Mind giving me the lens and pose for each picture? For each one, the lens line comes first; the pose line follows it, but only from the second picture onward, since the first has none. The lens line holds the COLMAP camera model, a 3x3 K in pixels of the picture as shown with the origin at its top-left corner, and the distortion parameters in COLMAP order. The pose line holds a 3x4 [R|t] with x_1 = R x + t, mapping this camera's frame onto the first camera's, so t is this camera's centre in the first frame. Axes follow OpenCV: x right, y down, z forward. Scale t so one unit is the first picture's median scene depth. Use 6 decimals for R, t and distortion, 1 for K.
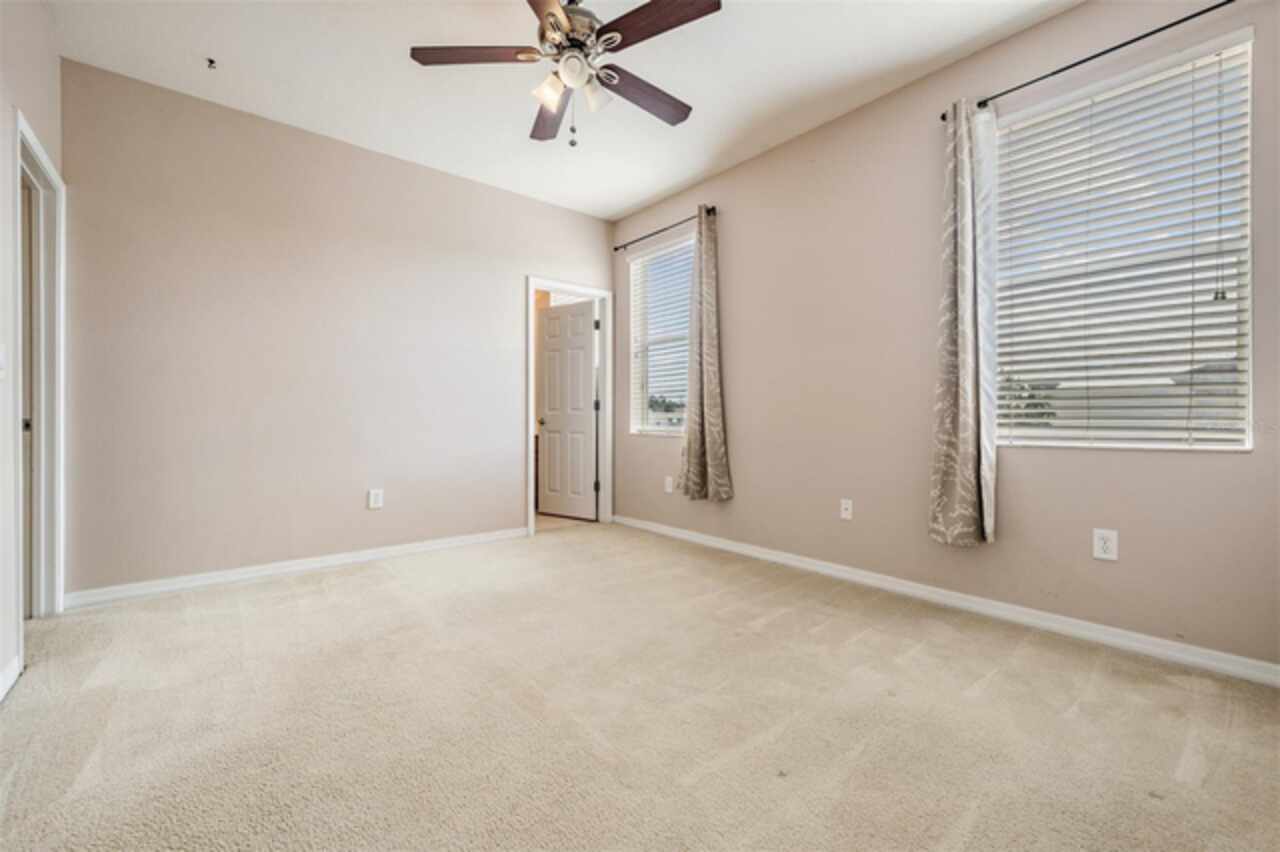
lens RADIAL K [[520.1, 0, 639.0], [0, 520.1, 416.1], [0, 0, 1]] dist [0.000228, 0.000031]
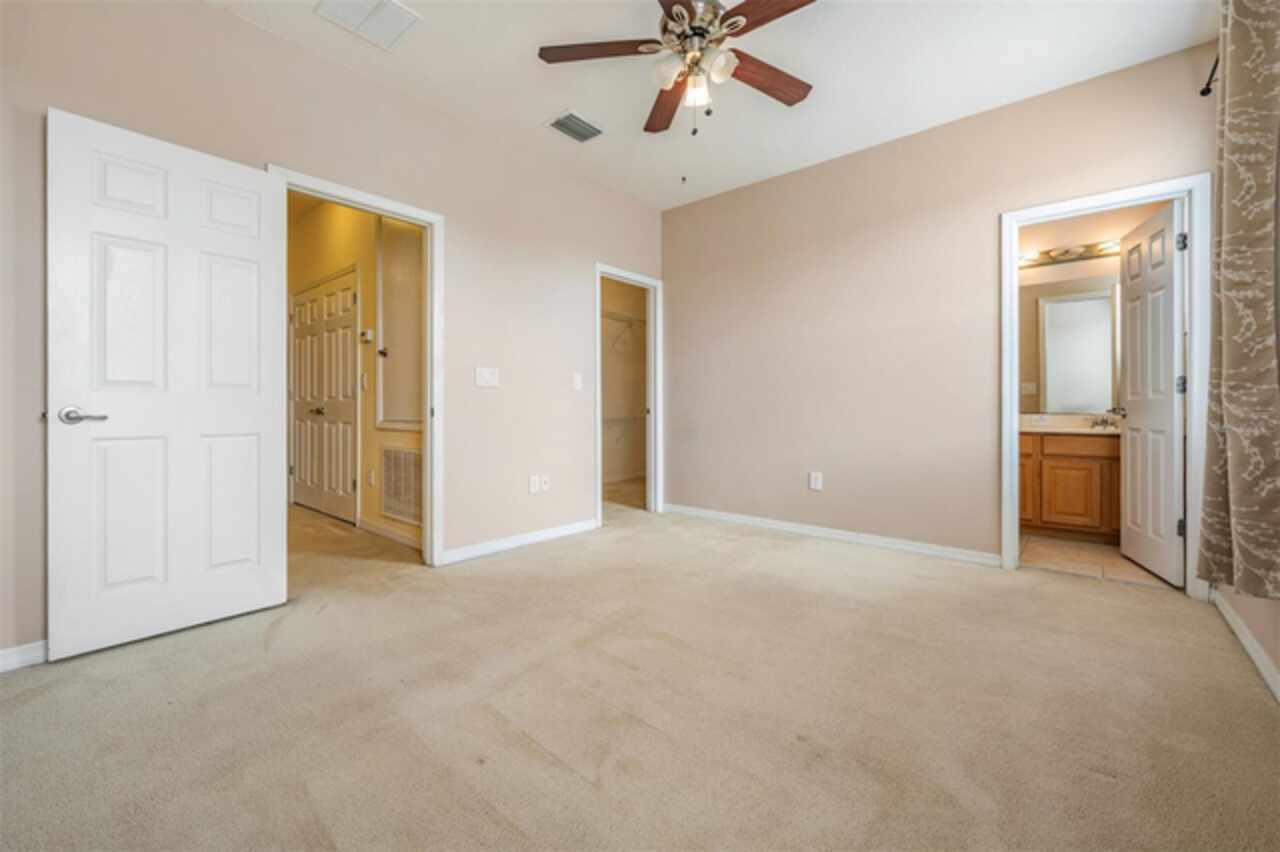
lens RADIAL K [[526.9, 0, 638.7], [0, 526.9, 409.3], [0, 0, 1]] dist [-0.000072, -0.000129]
pose [[0.161707, 0.002785, -0.986835, 0.498142], [0.001150, 0.999995, 0.003010, 0.003695], [0.986838, -0.001621, 0.161703, 0.423371]]
